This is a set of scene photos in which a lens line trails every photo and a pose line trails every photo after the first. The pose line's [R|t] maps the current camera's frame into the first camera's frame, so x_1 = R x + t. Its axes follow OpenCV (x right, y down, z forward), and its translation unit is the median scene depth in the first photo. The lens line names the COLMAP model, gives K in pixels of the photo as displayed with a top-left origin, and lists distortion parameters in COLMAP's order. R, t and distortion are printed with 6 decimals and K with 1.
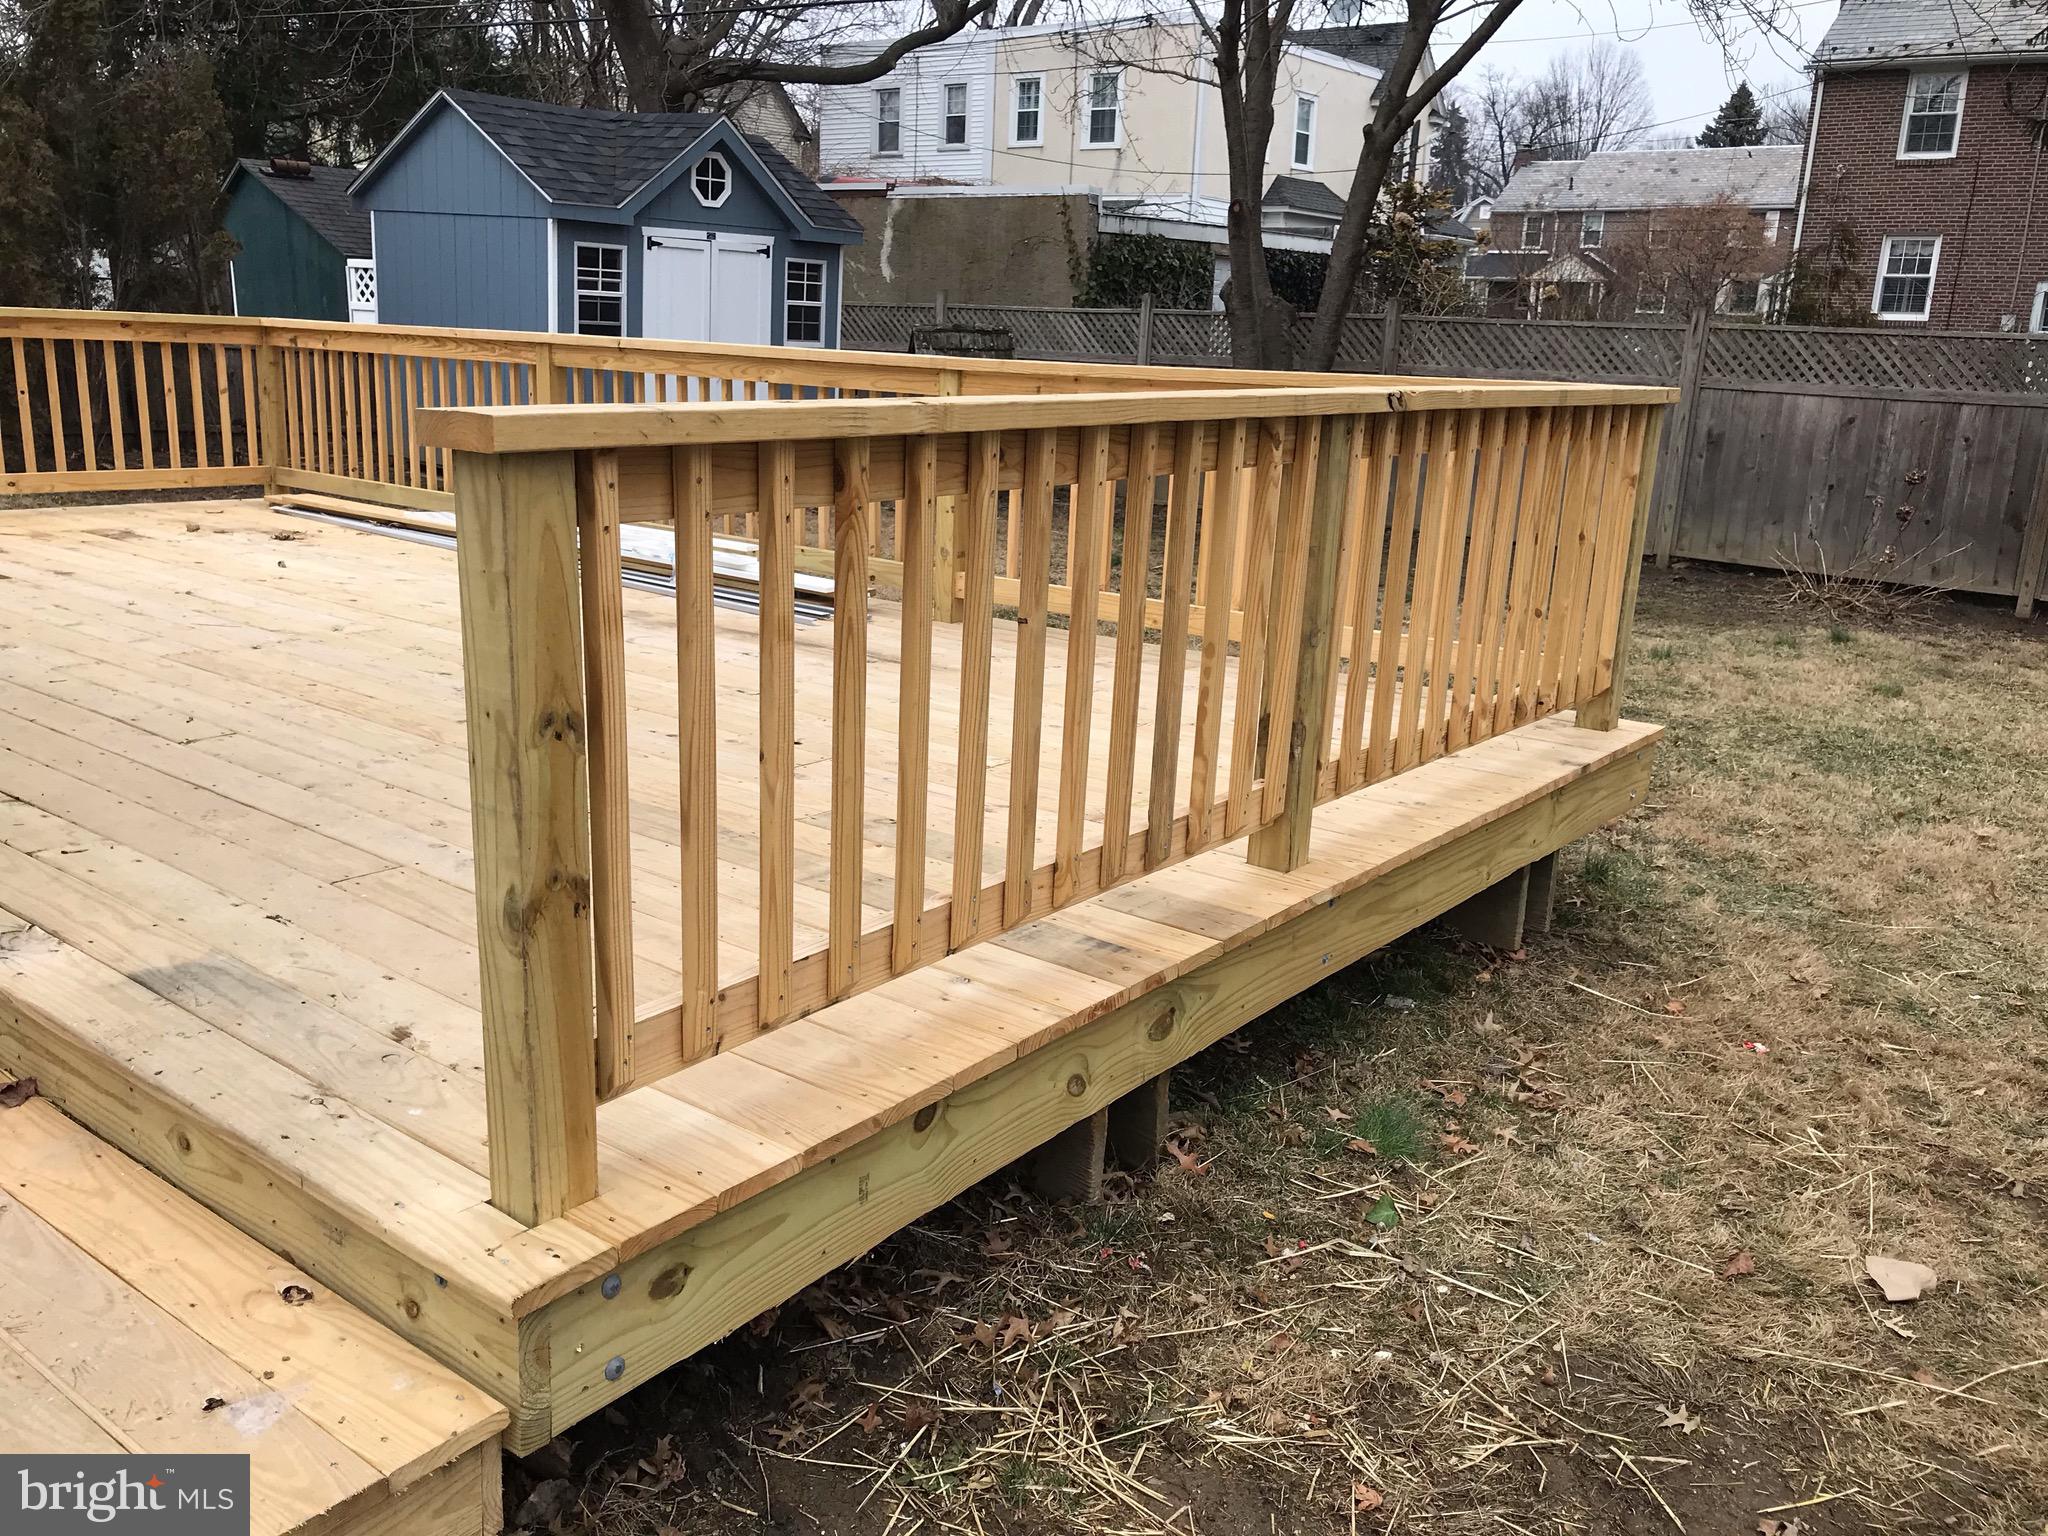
lens RADIAL K [[1656.5, 0, 1024.0], [0, 1656.5, 768.0], [0, 0, 1]] dist [0.011802, 0.007128]
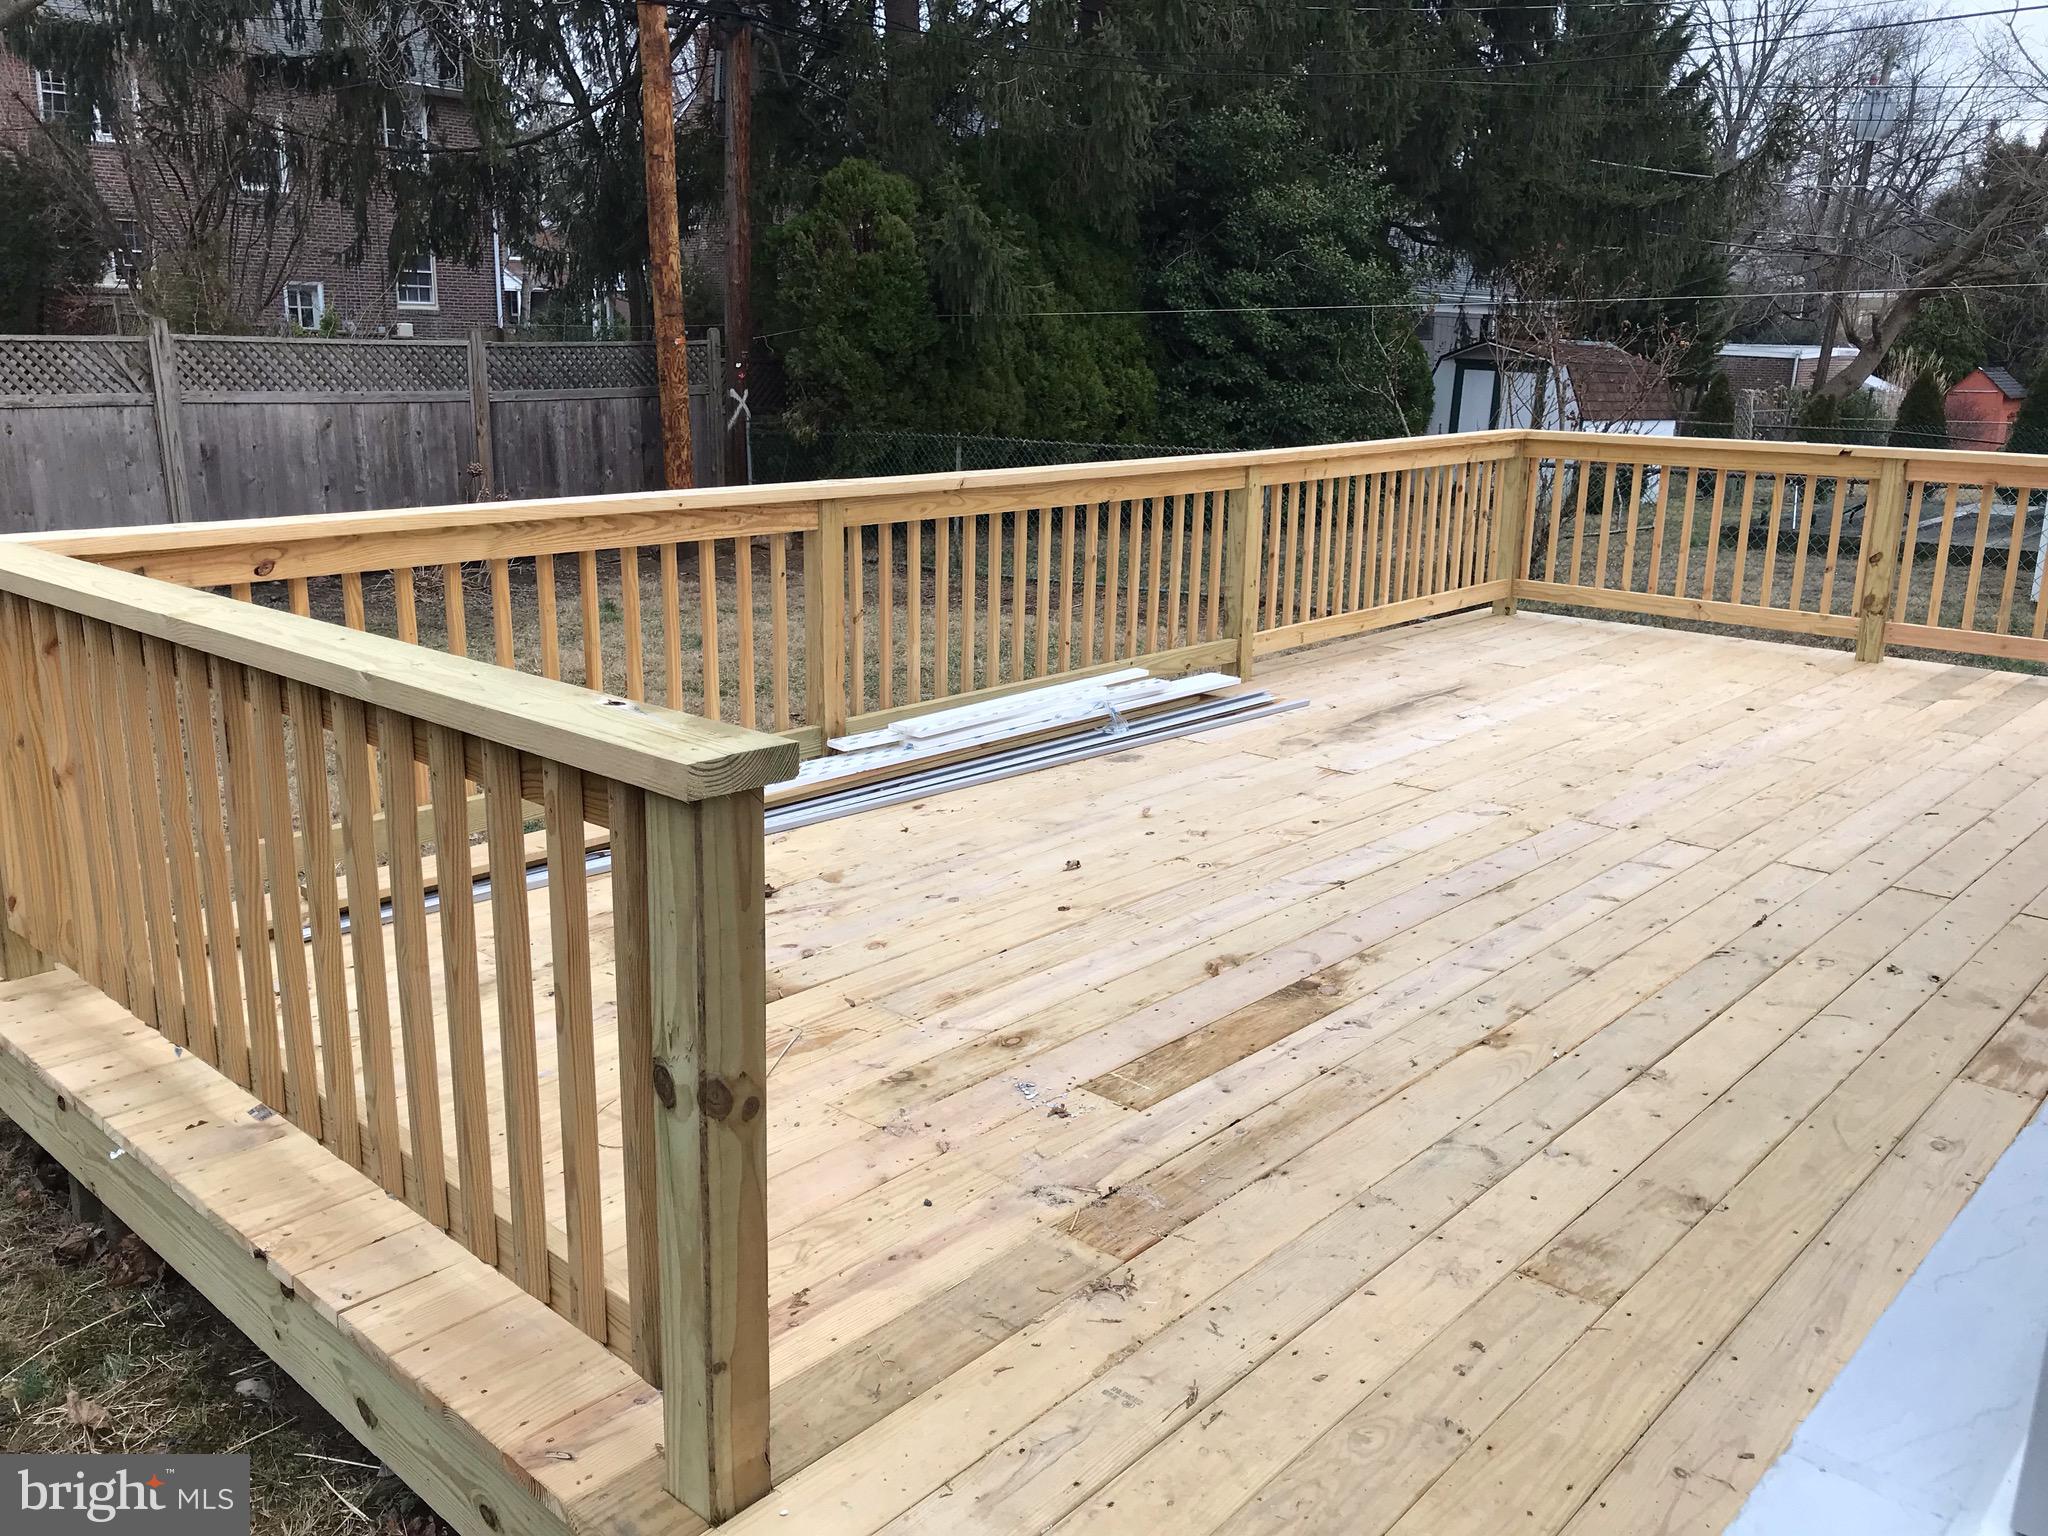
lens RADIAL K [[1656.5, 0, 1024.0], [0, 1656.5, 768.0], [0, 0, 1]] dist [0.011802, 0.007128]
pose [[0.084708, -0.280672, 0.956058, -0.544056], [0.252219, 0.934298, 0.251937, -0.159710], [-0.963955, 0.219795, 0.149933, 0.462247]]
